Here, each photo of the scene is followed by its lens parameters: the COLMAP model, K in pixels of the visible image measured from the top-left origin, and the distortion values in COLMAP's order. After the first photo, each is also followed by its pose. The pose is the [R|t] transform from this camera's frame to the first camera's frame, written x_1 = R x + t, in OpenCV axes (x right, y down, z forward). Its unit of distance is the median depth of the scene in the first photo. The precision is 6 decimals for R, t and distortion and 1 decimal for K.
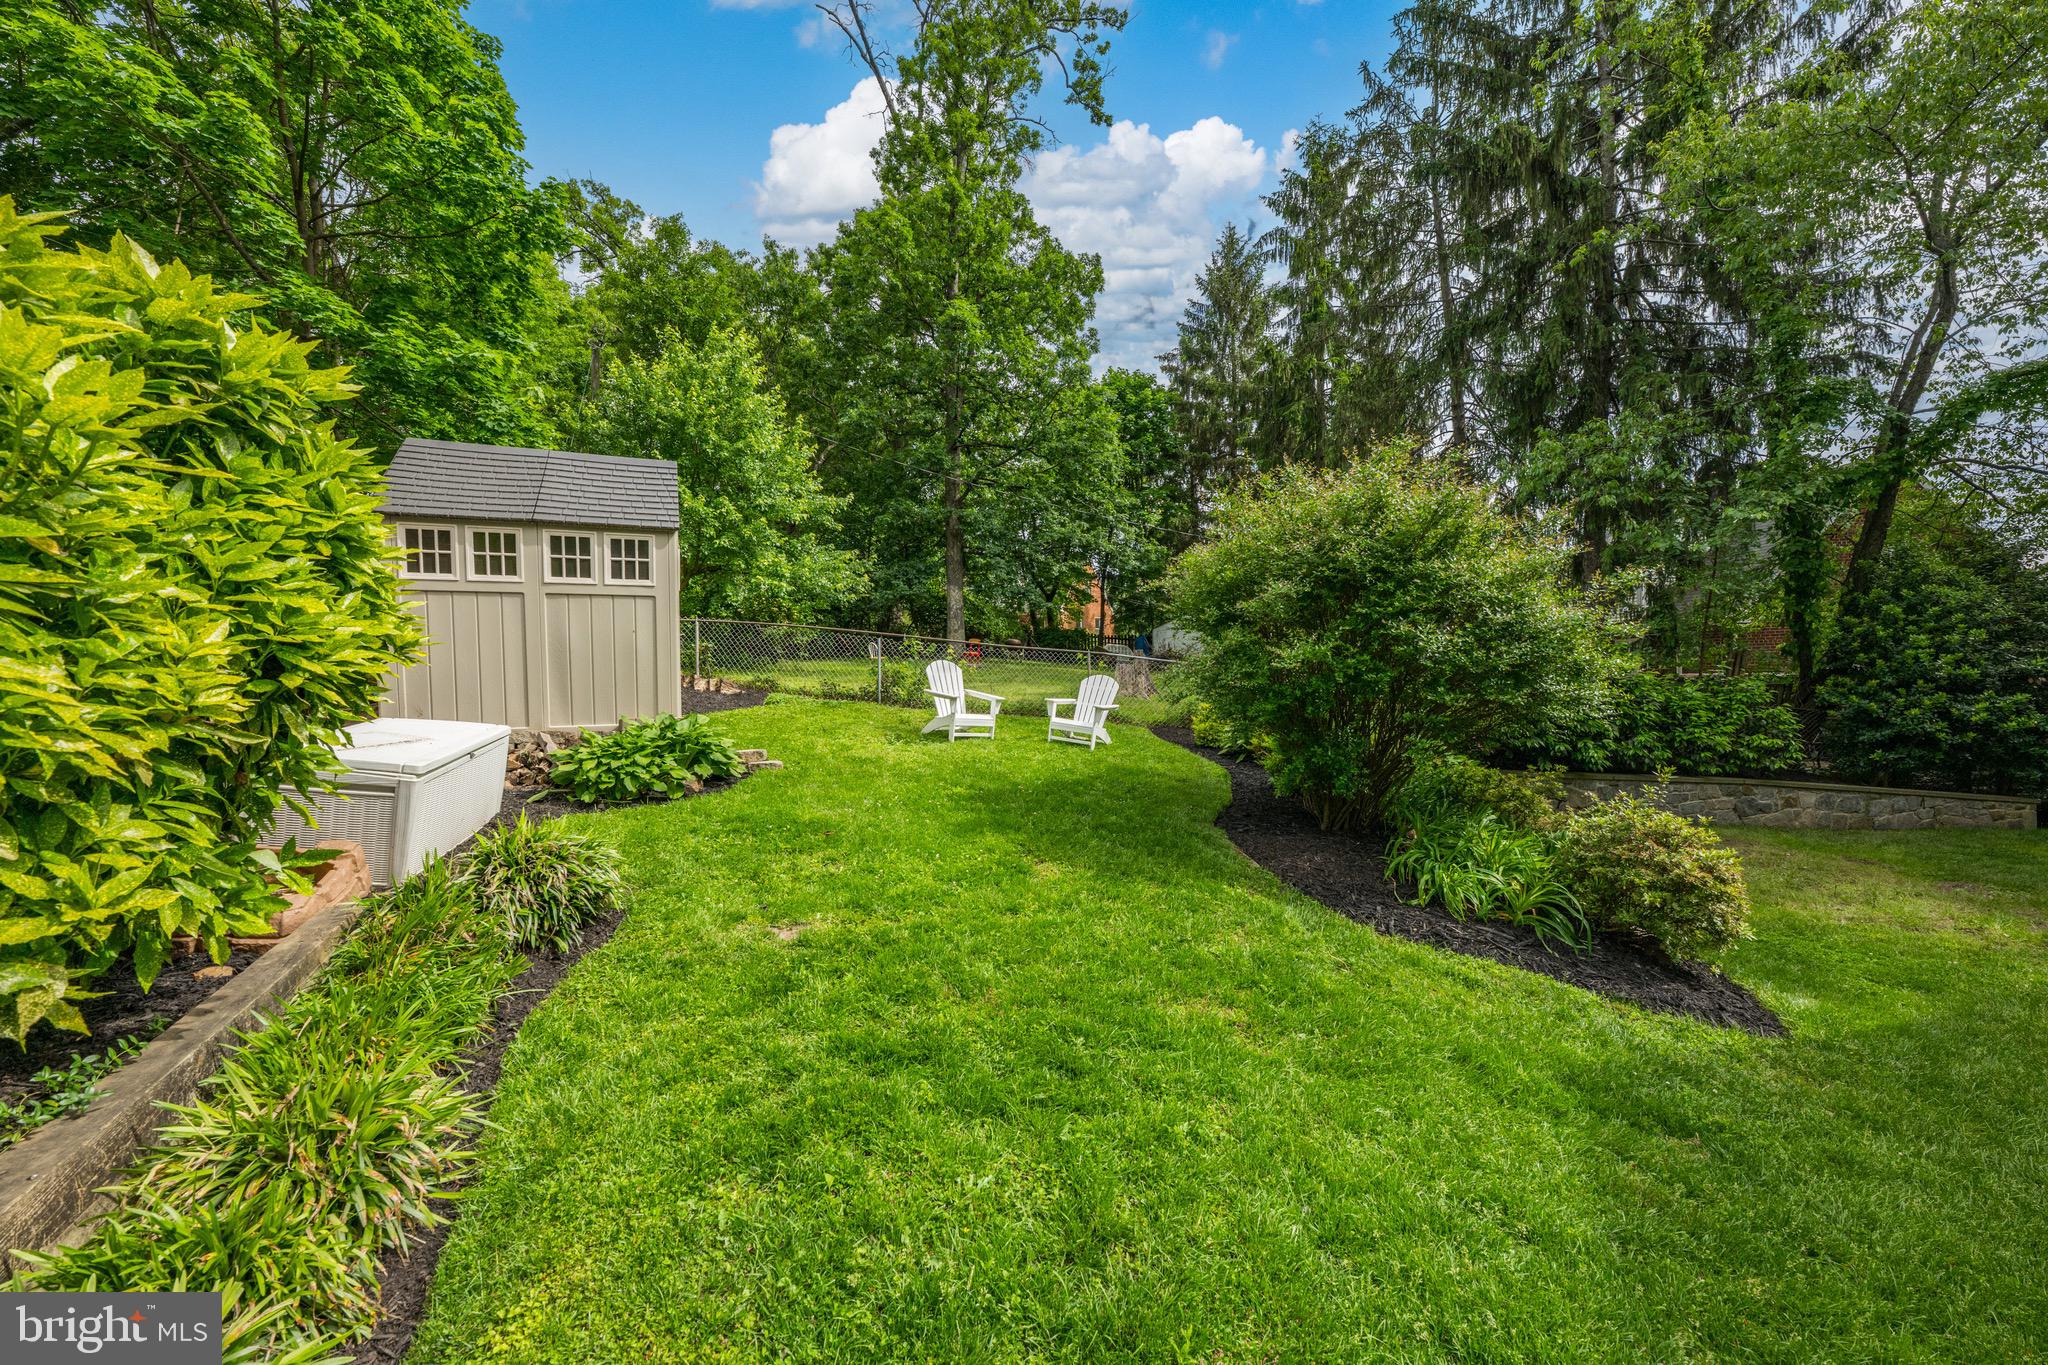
lens RADIAL K [[800.4, 0, 1024.0], [0, 800.4, 682.5], [0, 0, 1]] dist [0.001531, 0.000314]
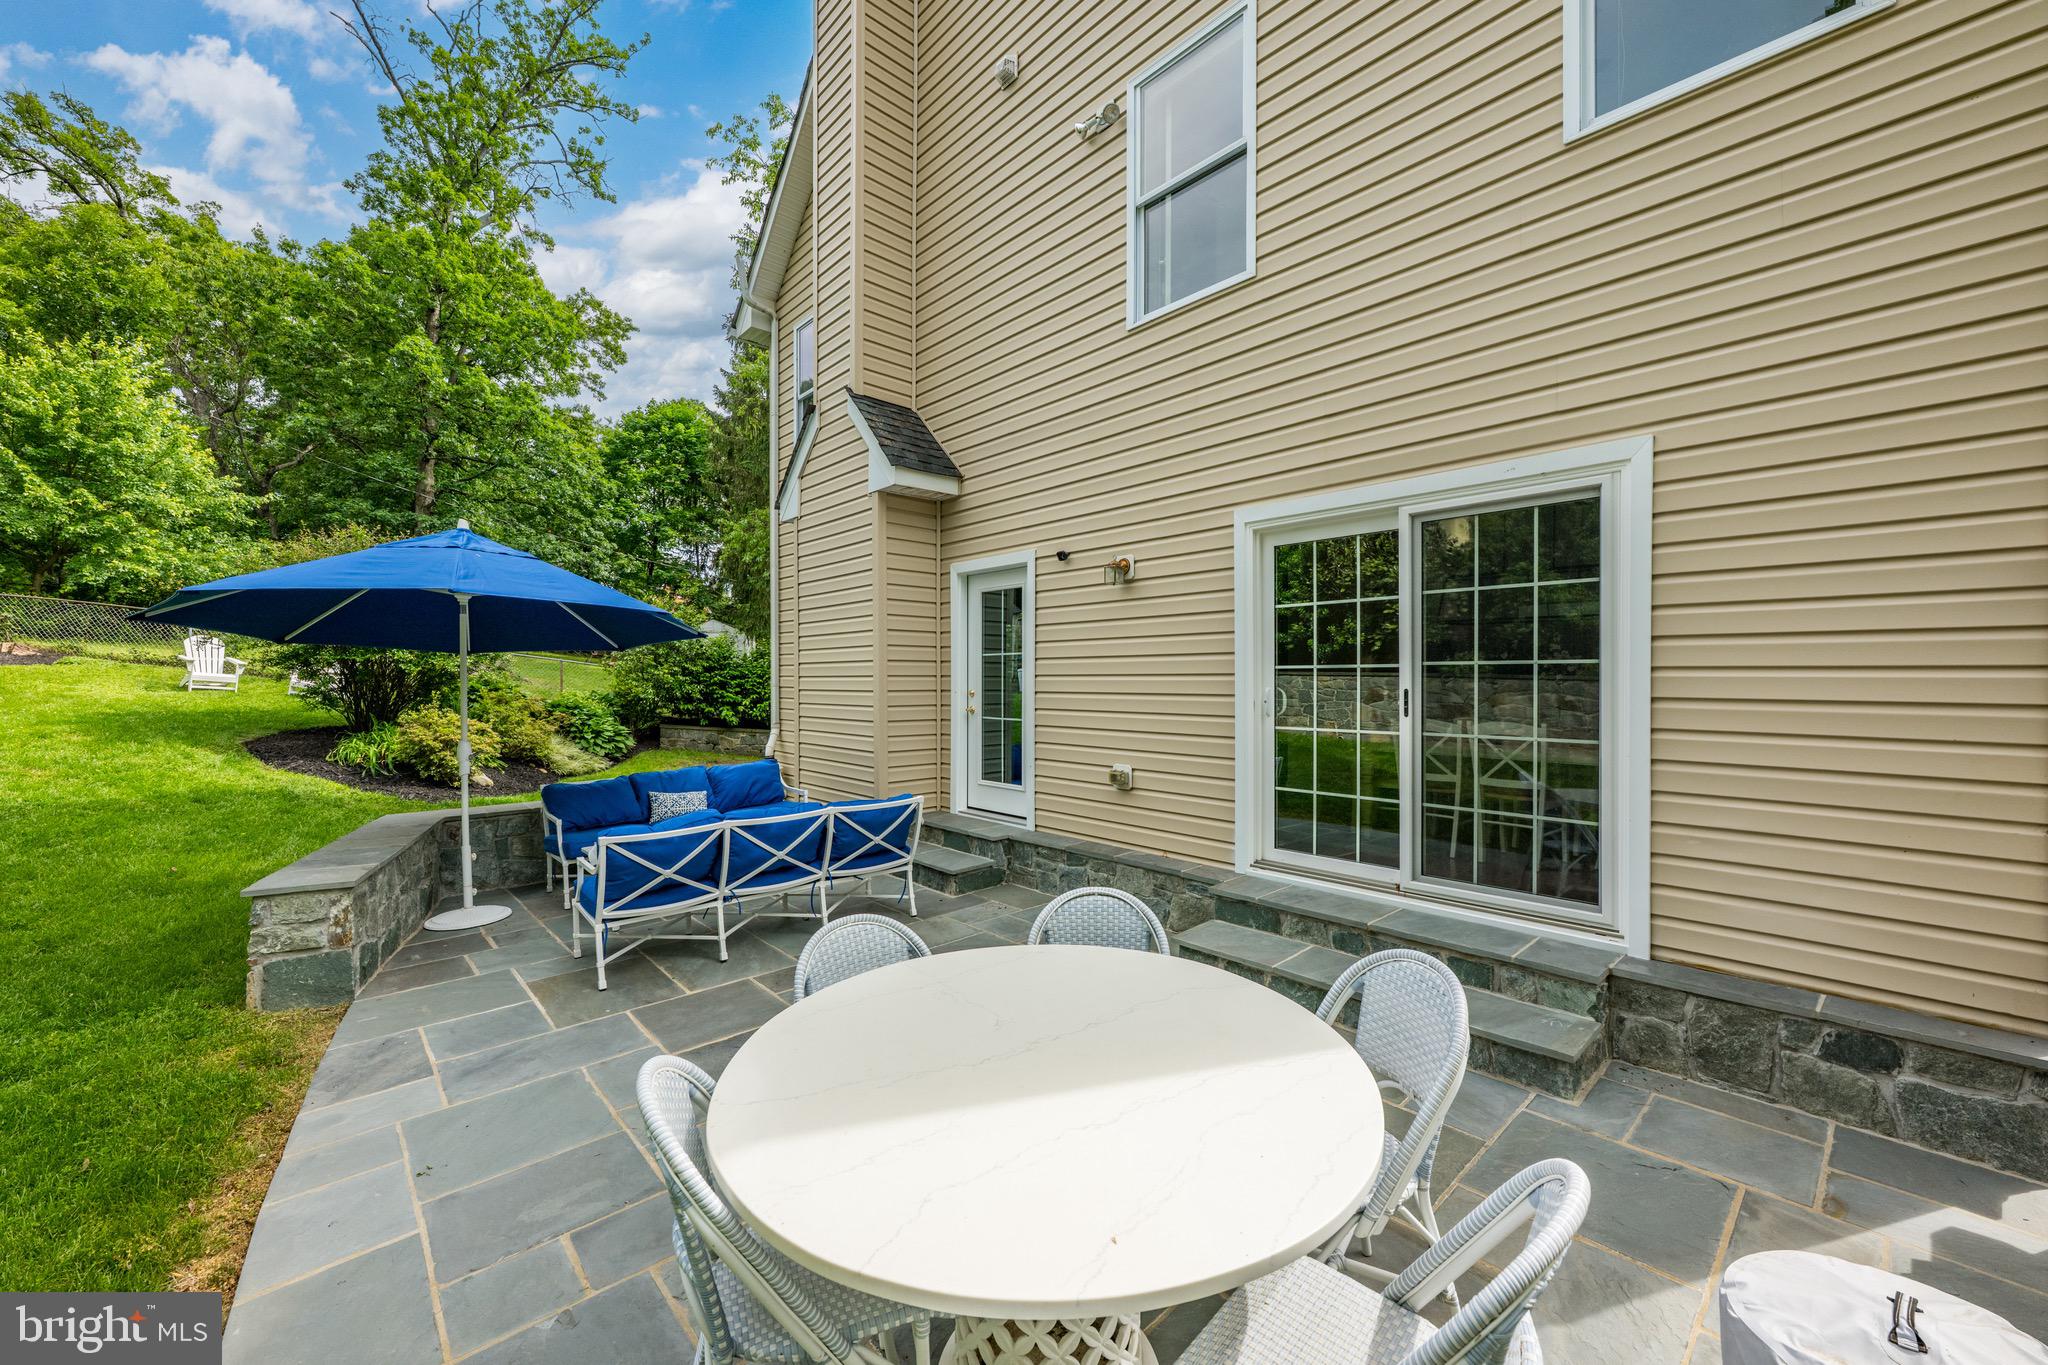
lens RADIAL K [[800.4, 0, 1024.0], [0, 800.4, 682.5], [0, 0, 1]] dist [0.001531, 0.000314]
pose [[0.942578, 0.033176, 0.332334, 0.511176], [-0.029299, 0.999432, -0.016671, 0.023586], [-0.332698, 0.005977, 0.943014, -0.517402]]
